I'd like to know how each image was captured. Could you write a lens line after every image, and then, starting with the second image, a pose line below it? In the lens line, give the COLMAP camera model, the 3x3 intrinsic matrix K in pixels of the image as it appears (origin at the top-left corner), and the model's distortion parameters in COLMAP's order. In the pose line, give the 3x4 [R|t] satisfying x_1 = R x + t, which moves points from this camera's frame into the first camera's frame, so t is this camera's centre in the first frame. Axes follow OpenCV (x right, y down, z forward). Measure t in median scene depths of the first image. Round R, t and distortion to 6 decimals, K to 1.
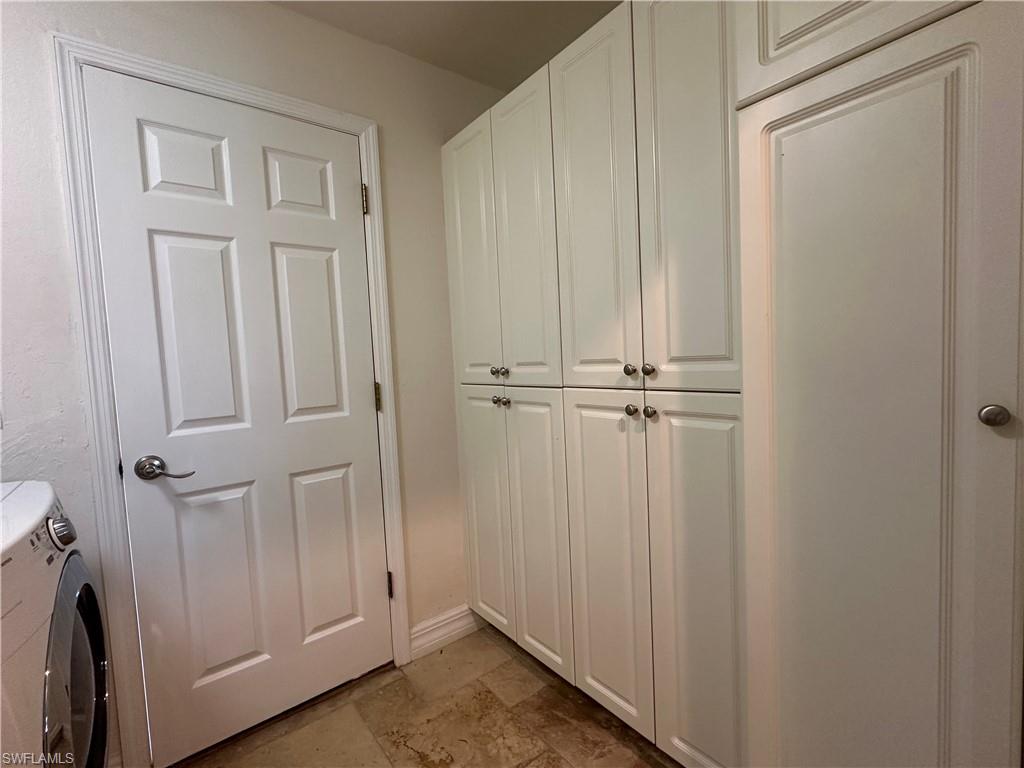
lens RADIAL K [[468.0, 0, 512.0], [0, 468.0, 384.0], [0, 0, 1]] dist [0.002960, -0.000242]
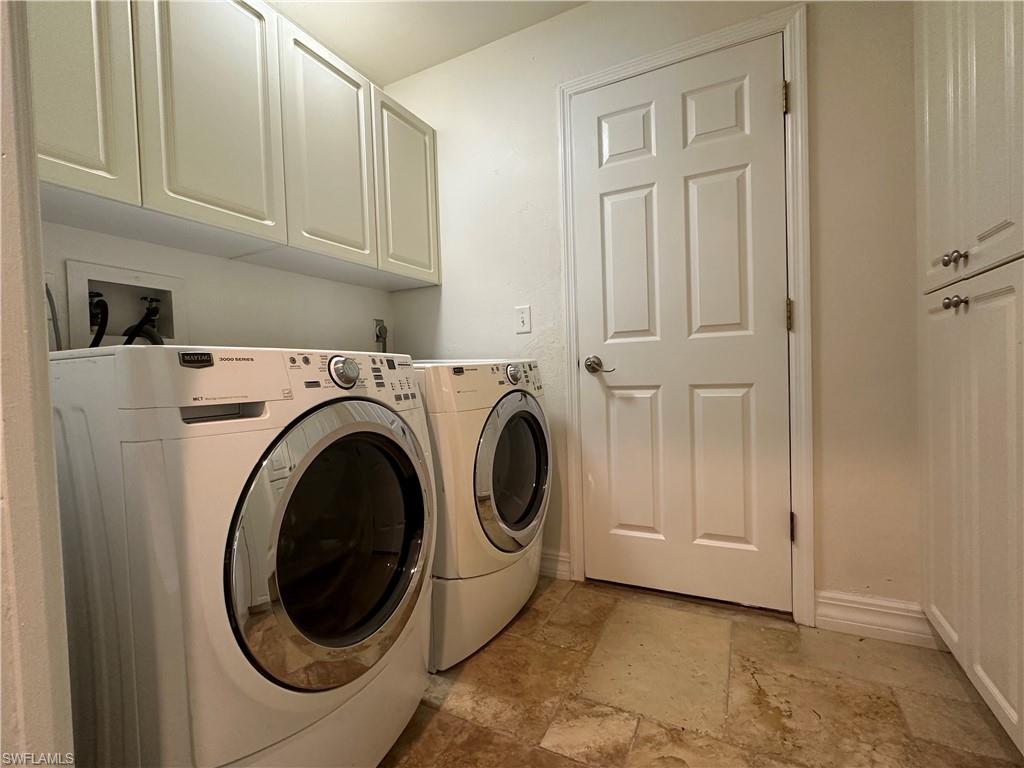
lens RADIAL K [[468.0, 0, 512.0], [0, 468.0, 384.0], [0, 0, 1]] dist [0.002960, -0.000242]
pose [[0.425044, 0.050588, -0.903758, 0.342597], [-0.043043, 0.998437, 0.035645, 0.167481], [0.904149, 0.023750, 0.426558, 0.147779]]
